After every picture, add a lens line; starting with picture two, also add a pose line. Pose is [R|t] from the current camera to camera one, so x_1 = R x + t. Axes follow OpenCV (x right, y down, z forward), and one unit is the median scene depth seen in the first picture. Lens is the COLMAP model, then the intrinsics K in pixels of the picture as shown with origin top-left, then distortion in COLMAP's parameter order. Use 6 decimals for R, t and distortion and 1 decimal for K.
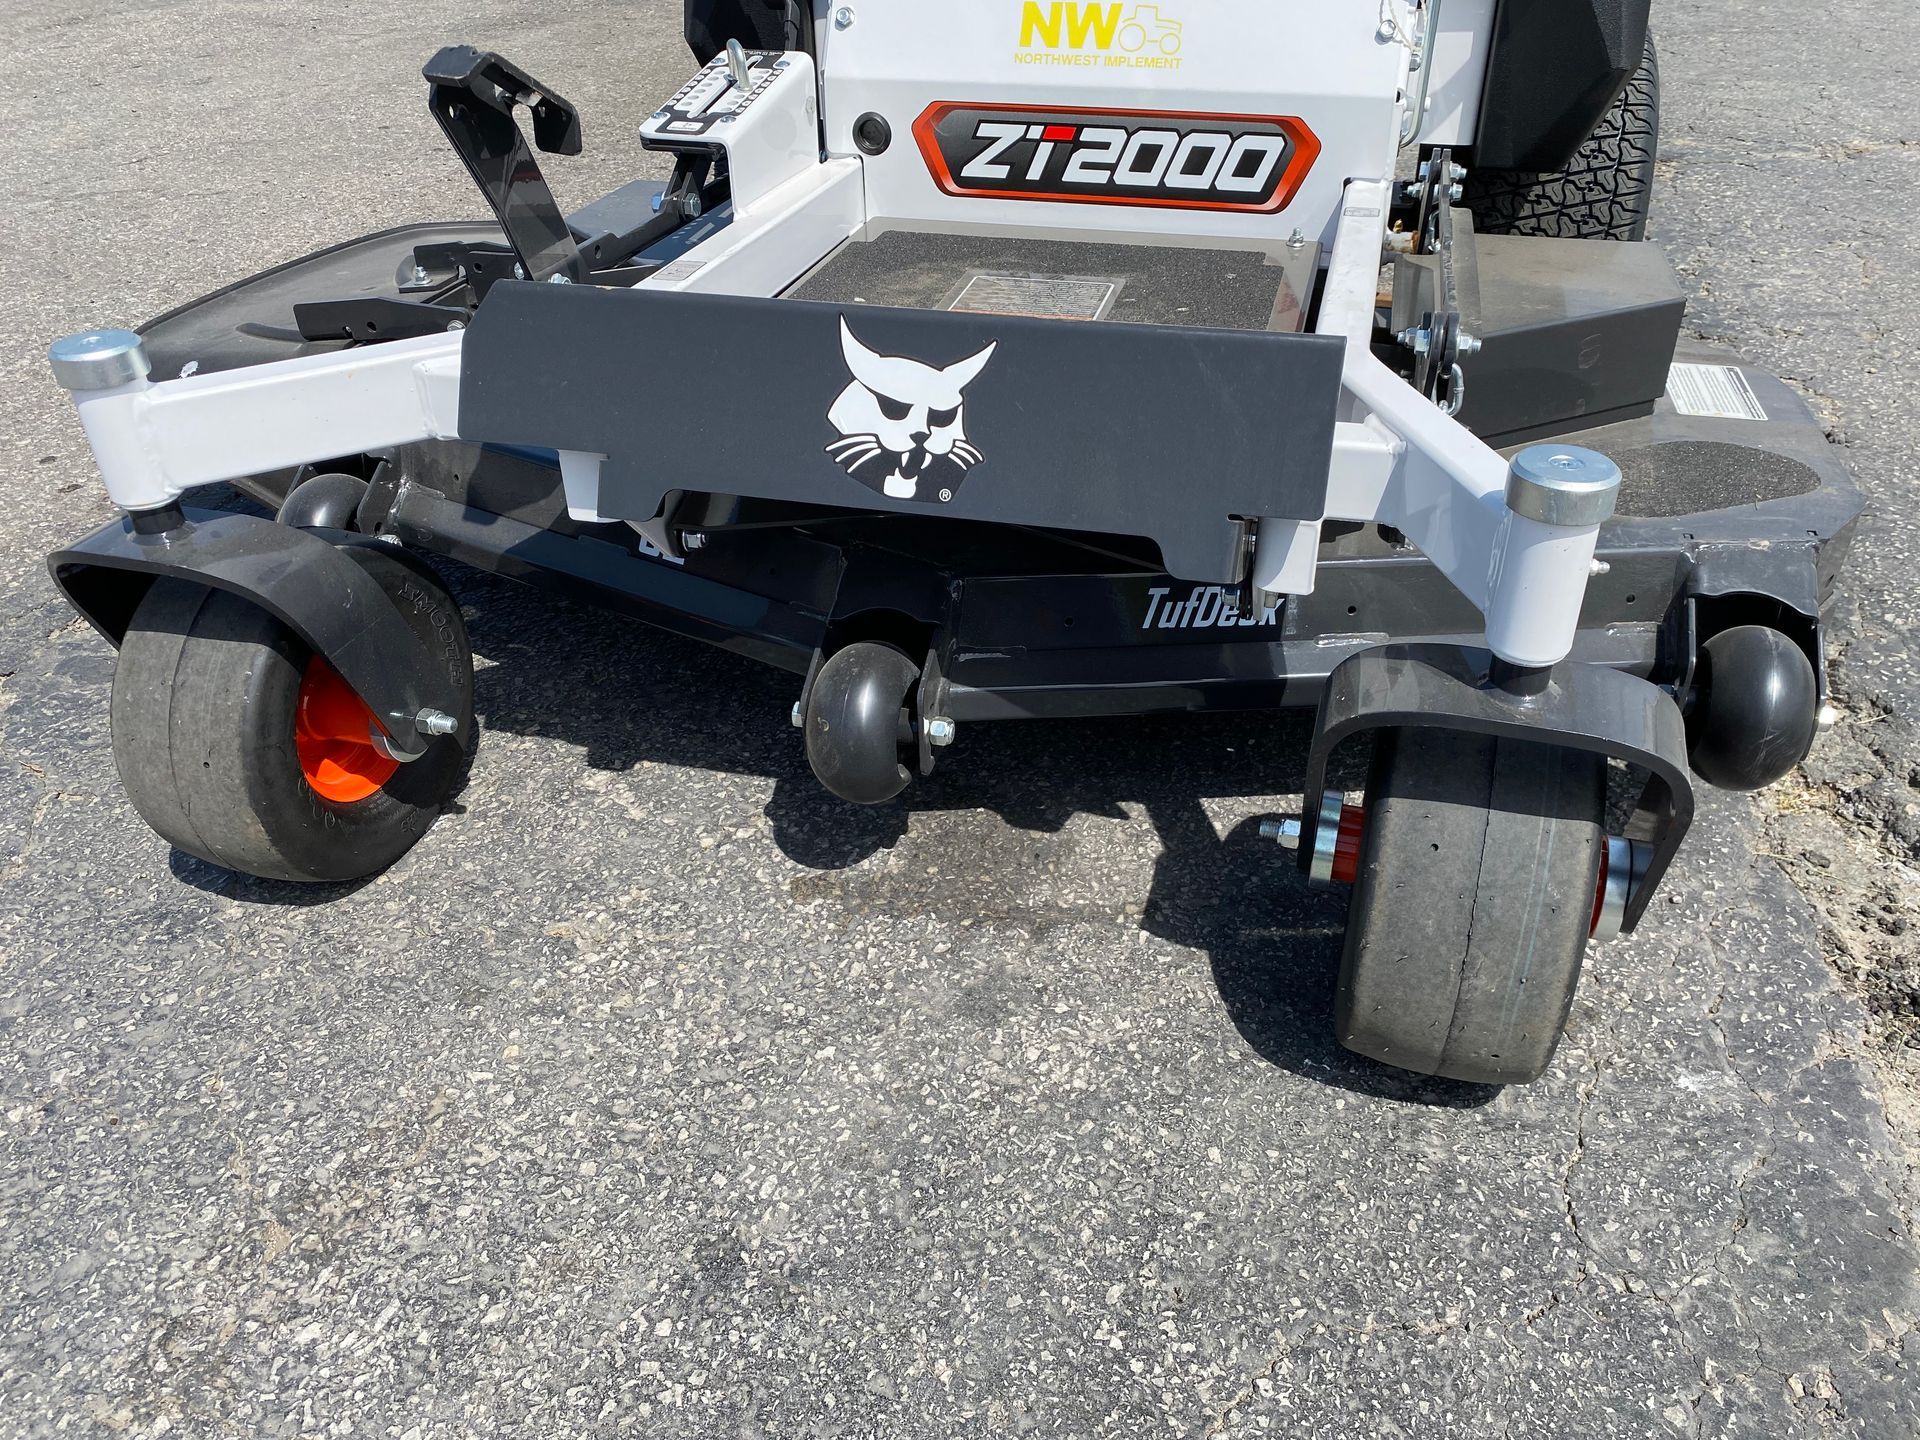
lens RADIAL K [[1470.9, 0, 981.6], [0, 1470.9, 716.9], [0, 0, 1]] dist [0.035890, -0.035521]
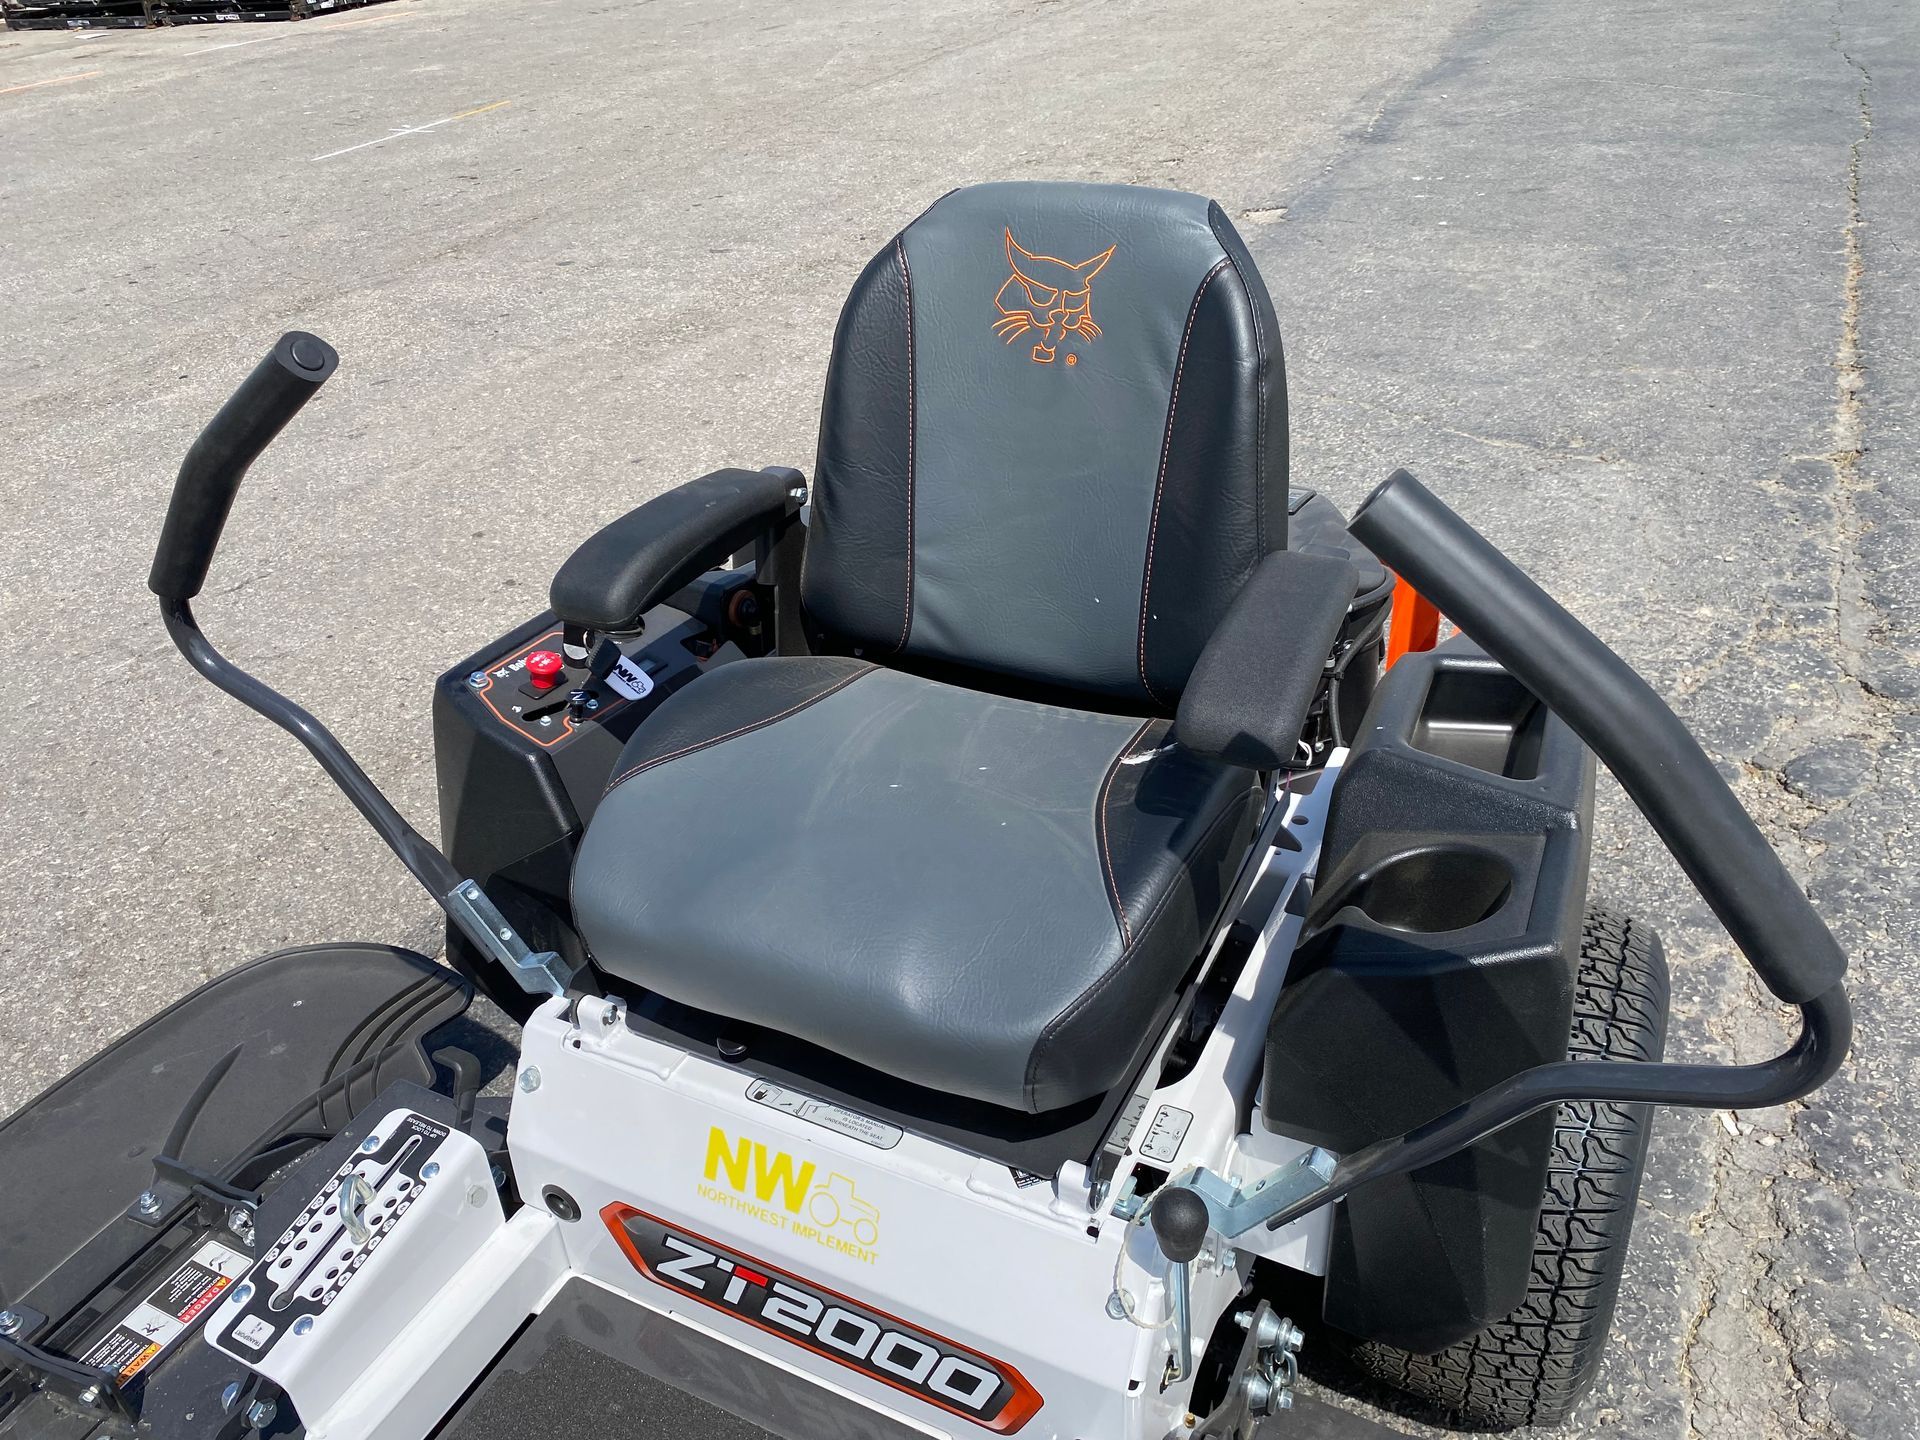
lens RADIAL K [[1488.2, 0, 944.4], [0, 1488.2, 716.1], [0, 0, 1]] dist [0.002903, 0.006926]
pose [[0.972877, 0.074001, -0.219169, 0.417167], [-0.078177, 0.996885, -0.010432, -0.938862], [0.217714, 0.027283, 0.975631, 0.298708]]
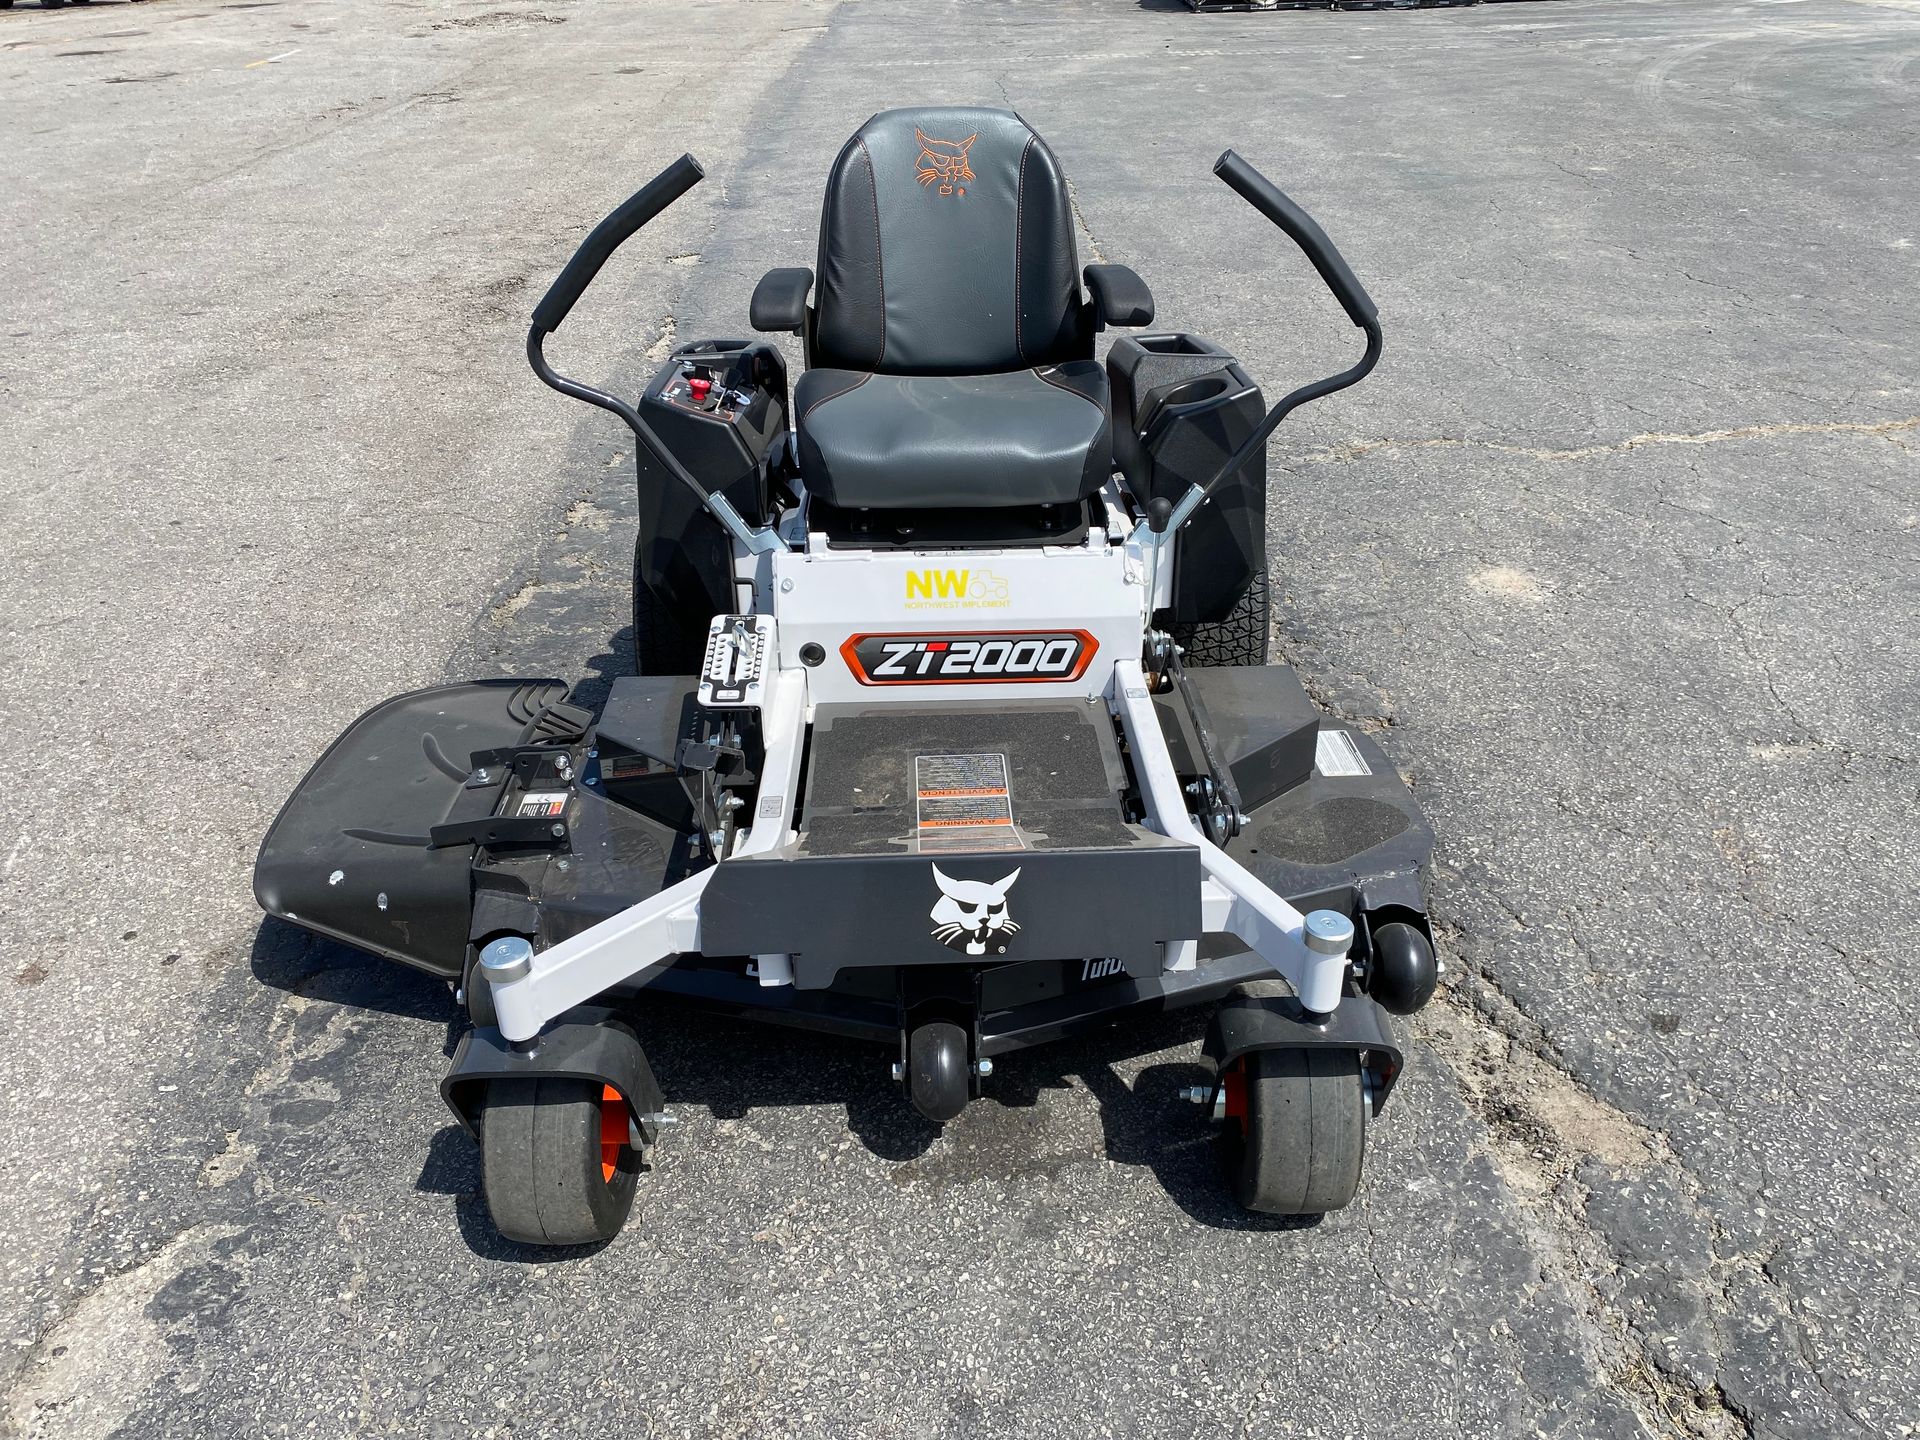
lens RADIAL K [[1476.0, 0, 987.6], [0, 1476.0, 733.9], [0, 0, 1]] dist [0.011820, -0.004600]
pose [[0.955972, -0.135585, 0.260257, -0.423412], [0.154609, 0.986500, -0.053976, -0.284158], [-0.249425, 0.091838, 0.964029, -0.685774]]
